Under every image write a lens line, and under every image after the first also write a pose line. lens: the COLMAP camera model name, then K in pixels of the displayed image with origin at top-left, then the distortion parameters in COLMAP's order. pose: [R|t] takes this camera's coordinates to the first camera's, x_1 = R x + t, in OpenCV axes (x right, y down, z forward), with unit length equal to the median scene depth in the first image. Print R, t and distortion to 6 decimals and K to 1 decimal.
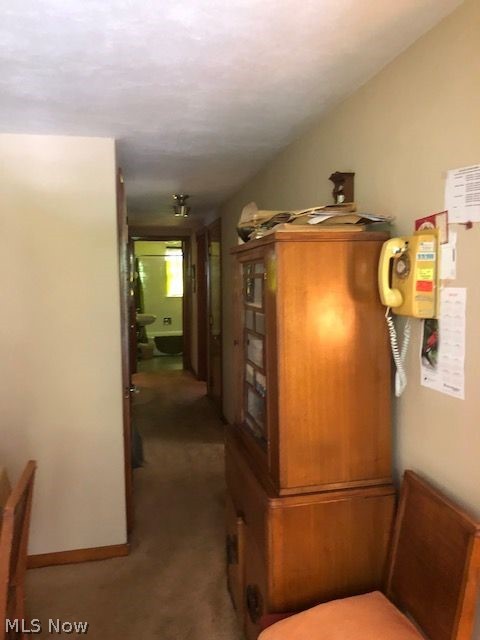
lens RADIAL K [[522.3, 0, 241.2], [0, 522.3, 311.9], [0, 0, 1]] dist [0.005311, -0.008547]
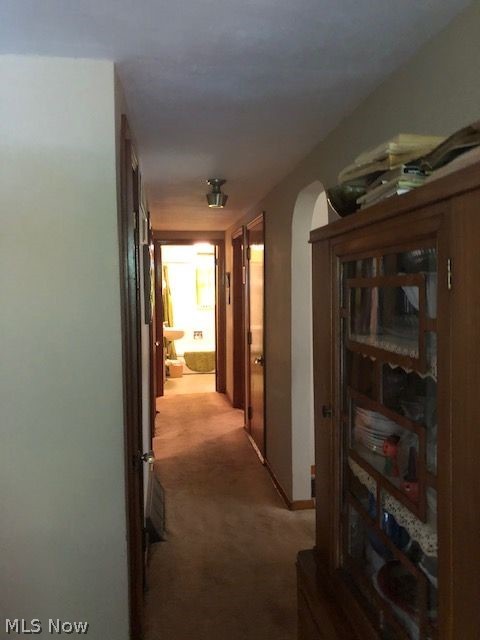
lens RADIAL K [[522.3, 0, 241.2], [0, 522.3, 311.9], [0, 0, 1]] dist [0.005311, -0.008547]
pose [[0.998268, 0.001214, -0.058812, -0.022548], [-0.002362, 0.999808, -0.019461, -0.009968], [0.058777, 0.019566, 0.998079, 0.165683]]
